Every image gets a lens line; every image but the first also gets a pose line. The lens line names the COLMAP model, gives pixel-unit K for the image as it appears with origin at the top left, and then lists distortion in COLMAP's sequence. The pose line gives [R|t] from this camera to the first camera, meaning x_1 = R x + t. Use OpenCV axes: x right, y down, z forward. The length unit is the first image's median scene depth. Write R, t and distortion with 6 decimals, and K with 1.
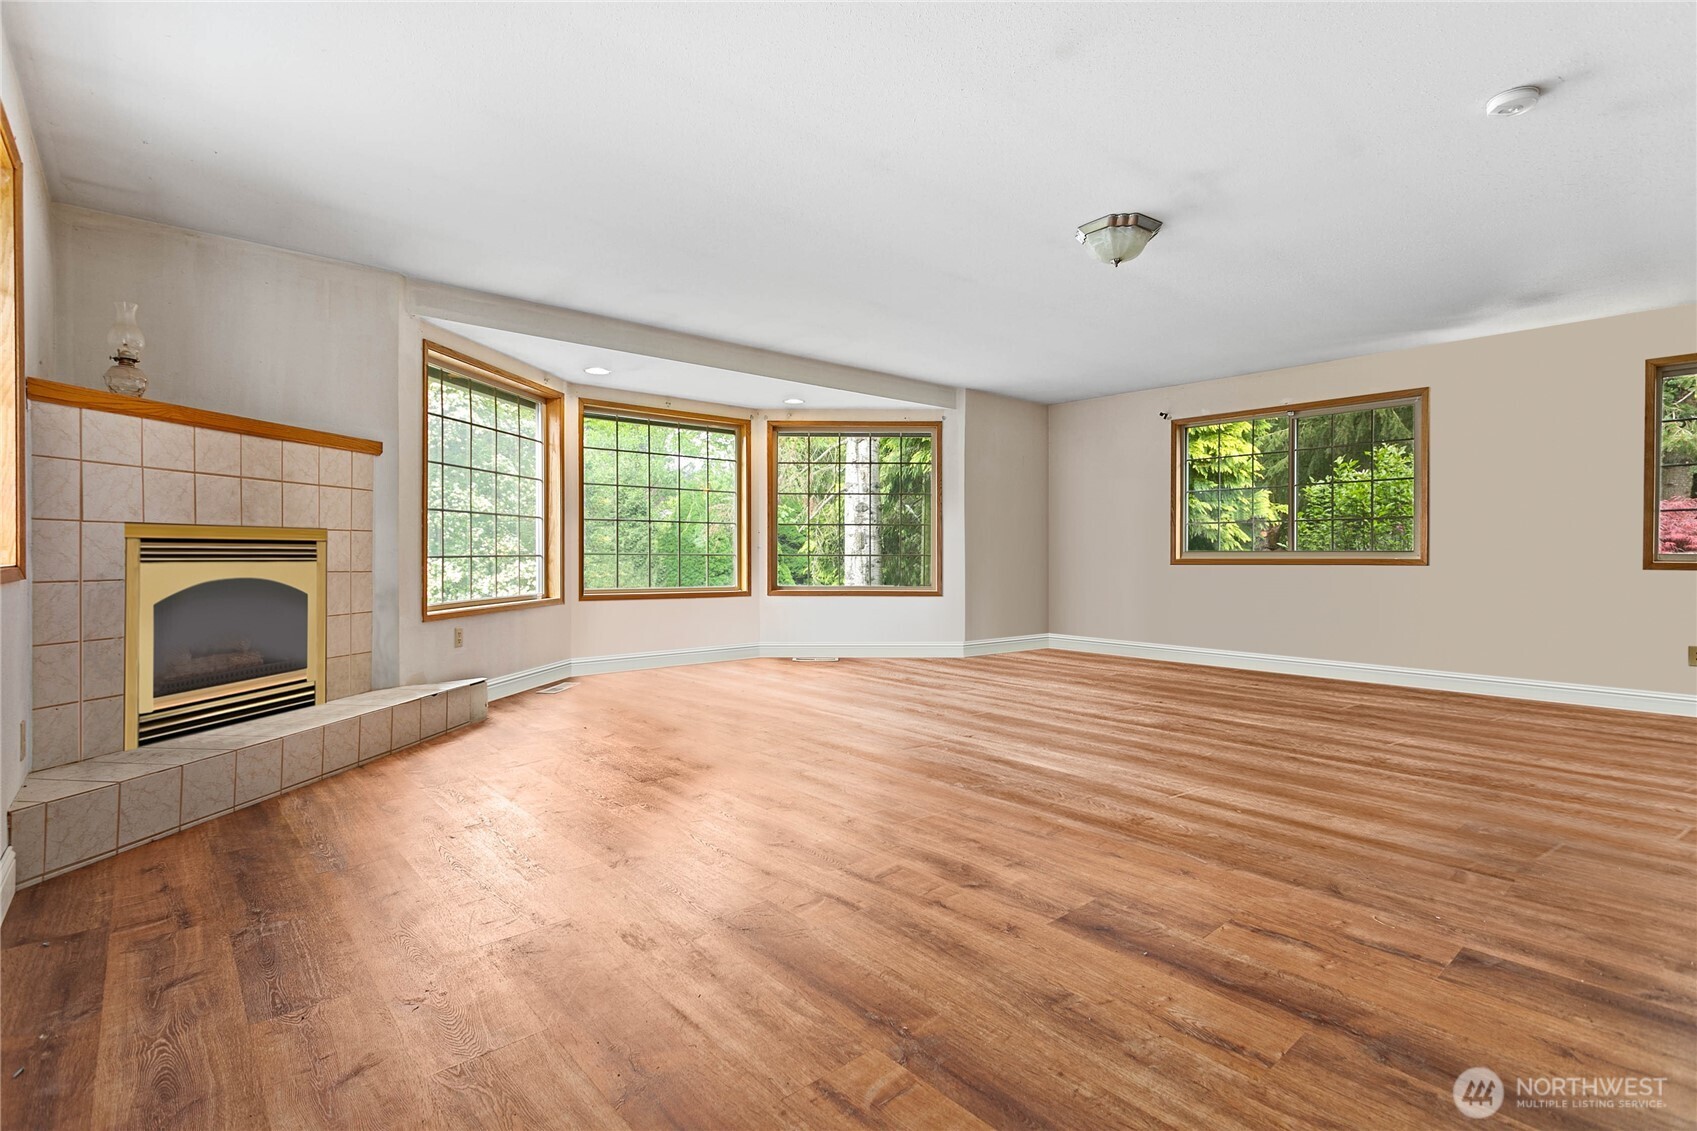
lens RADIAL K [[801.9, 0, 849.7], [0, 801.9, 556.8], [0, 0, 1]] dist [0.001294, 0.000799]
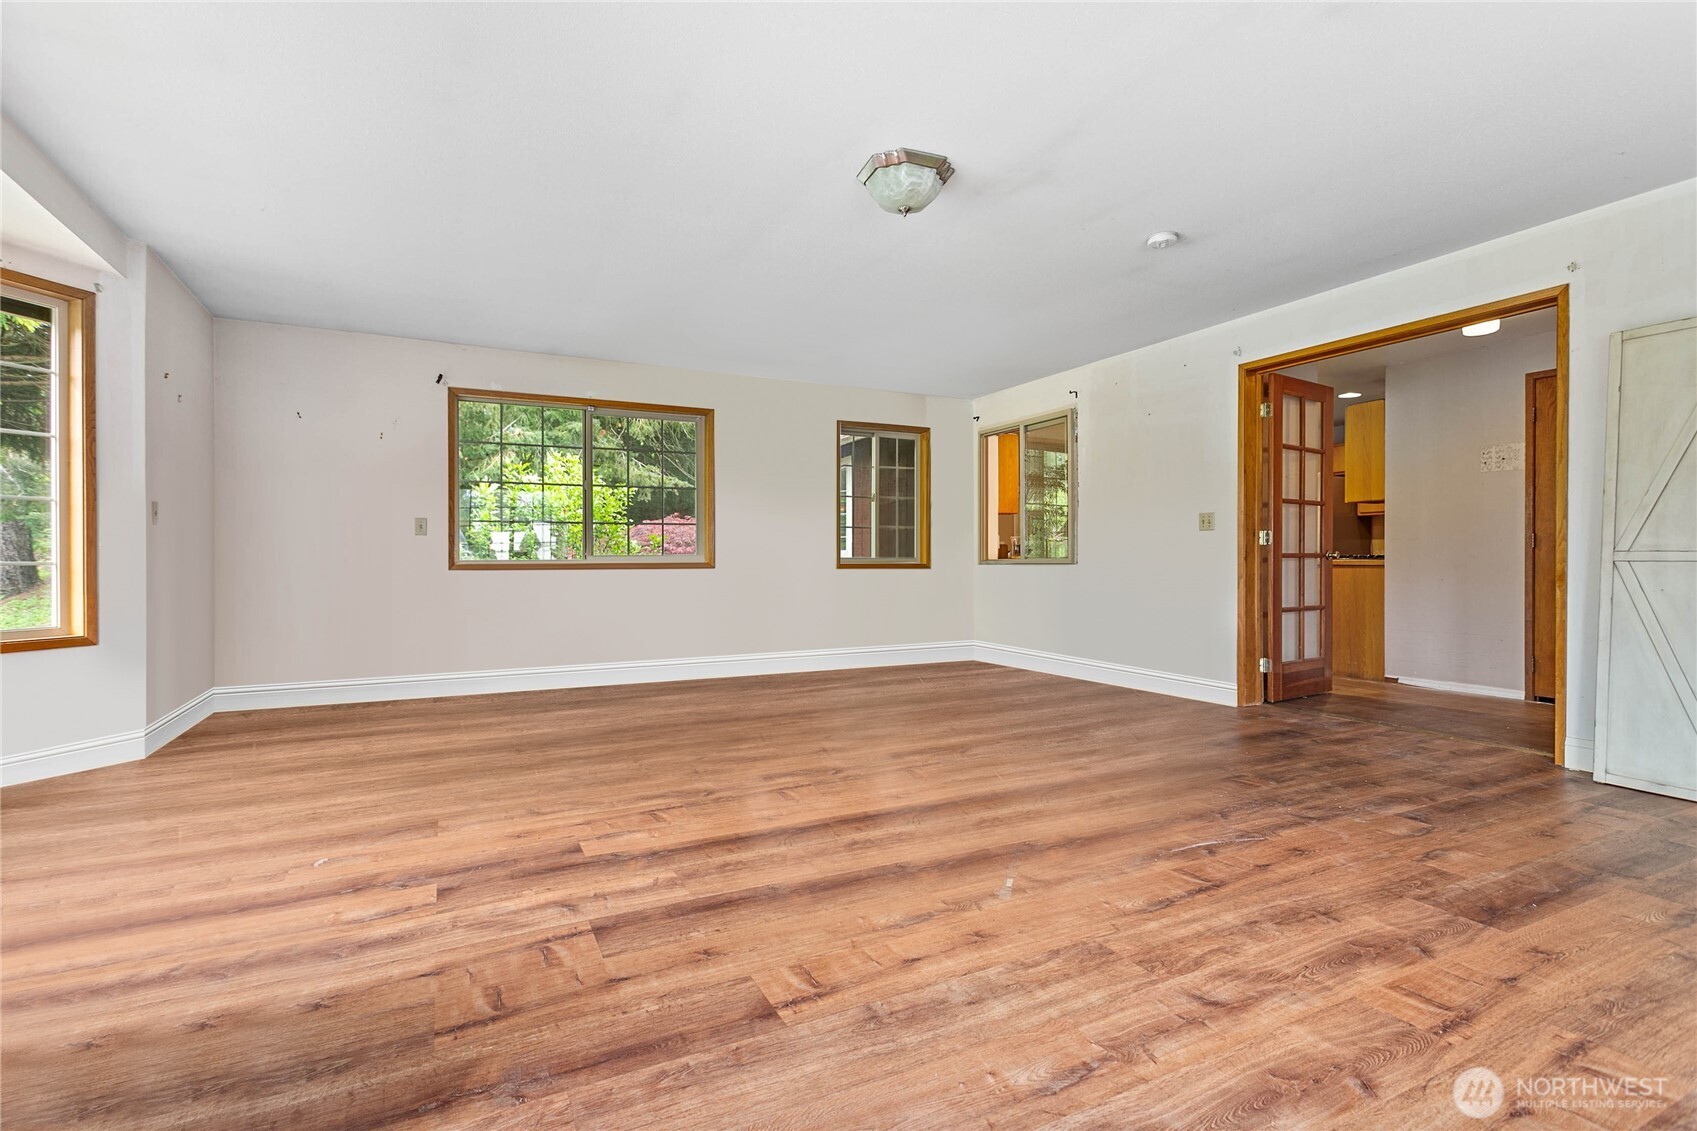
lens RADIAL K [[801.9, 0, 848.7], [0, 801.9, 565.7], [0, 0, 1]] dist [0.001294, 0.000799]
pose [[0.249483, -0.008307, 0.968343, -0.571280], [0.008862, 0.999941, 0.006295, 0.001722], [-0.968339, 0.007011, 0.249542, 0.981997]]
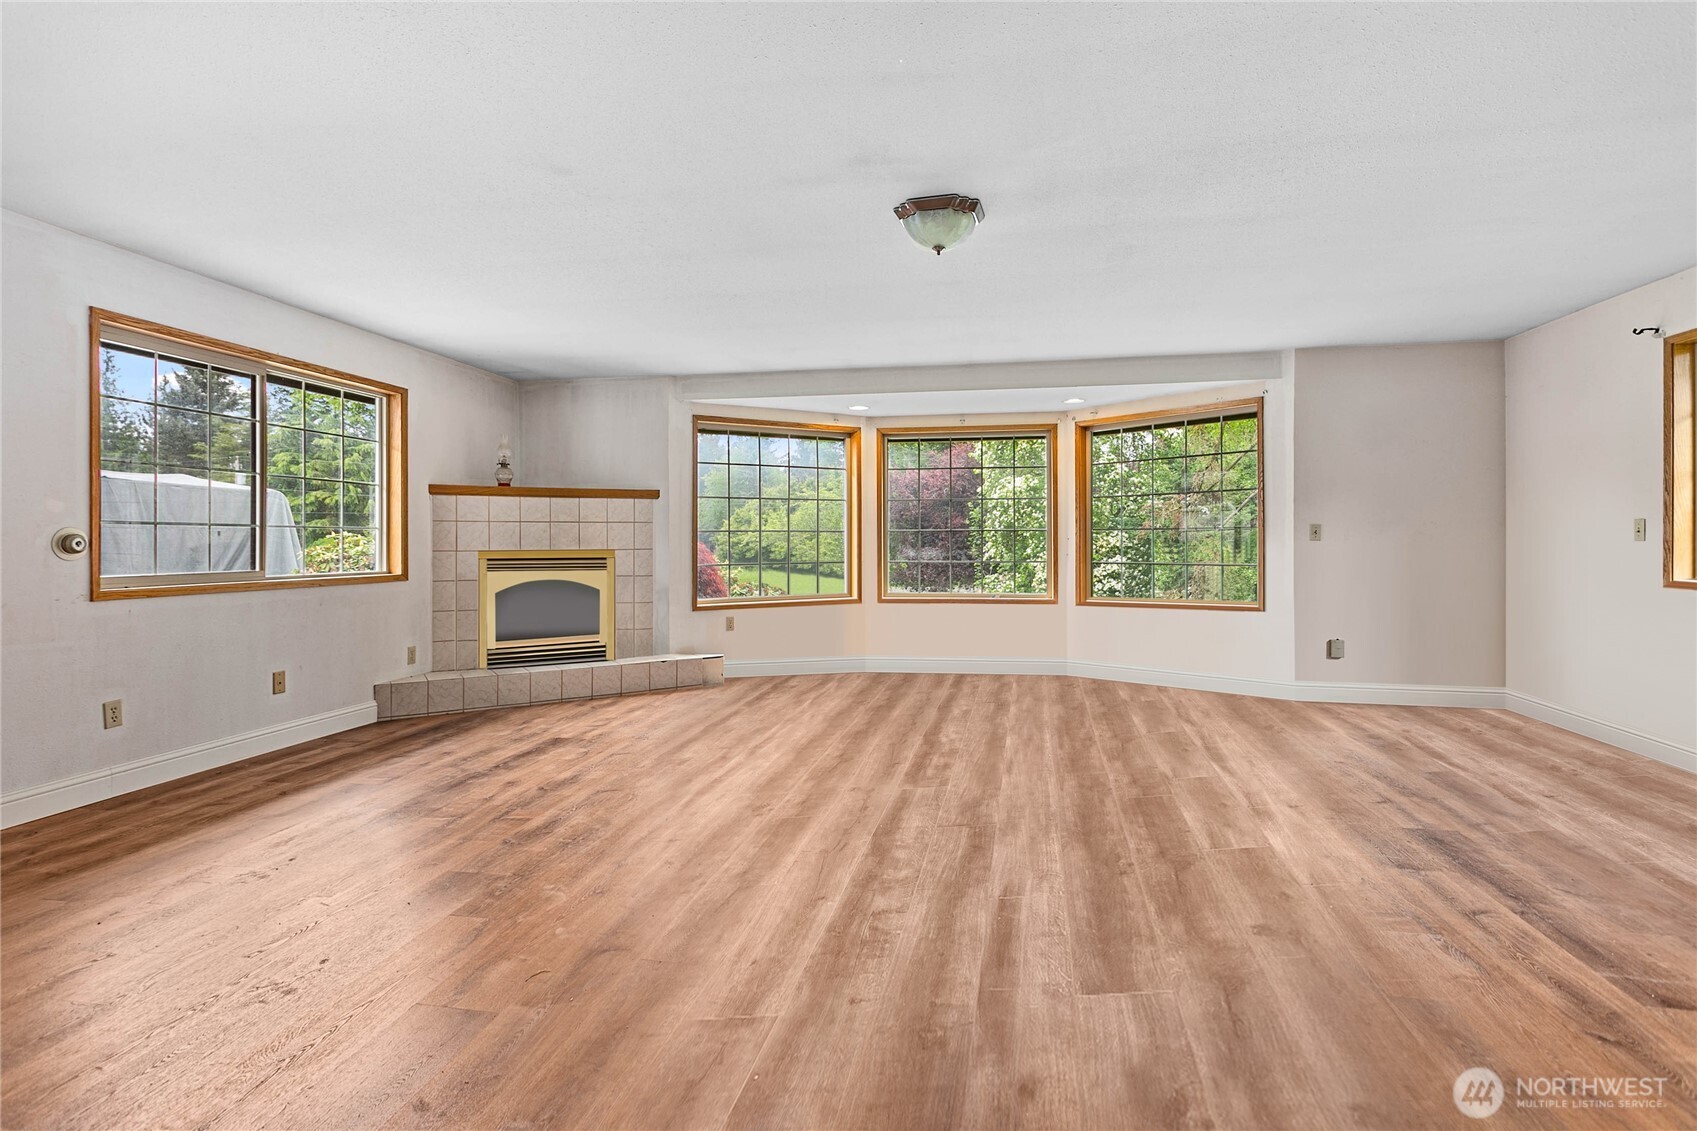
lens RADIAL K [[801.9, 0, 847.8], [0, 801.9, 554.0], [0, 0, 1]] dist [0.001294, 0.000799]
pose [[0.627335, 0.008945, -0.778698, 1.092140], [-0.000829, 0.999941, 0.010819, -0.052967], [0.778749, -0.006141, 0.627305, 0.440967]]
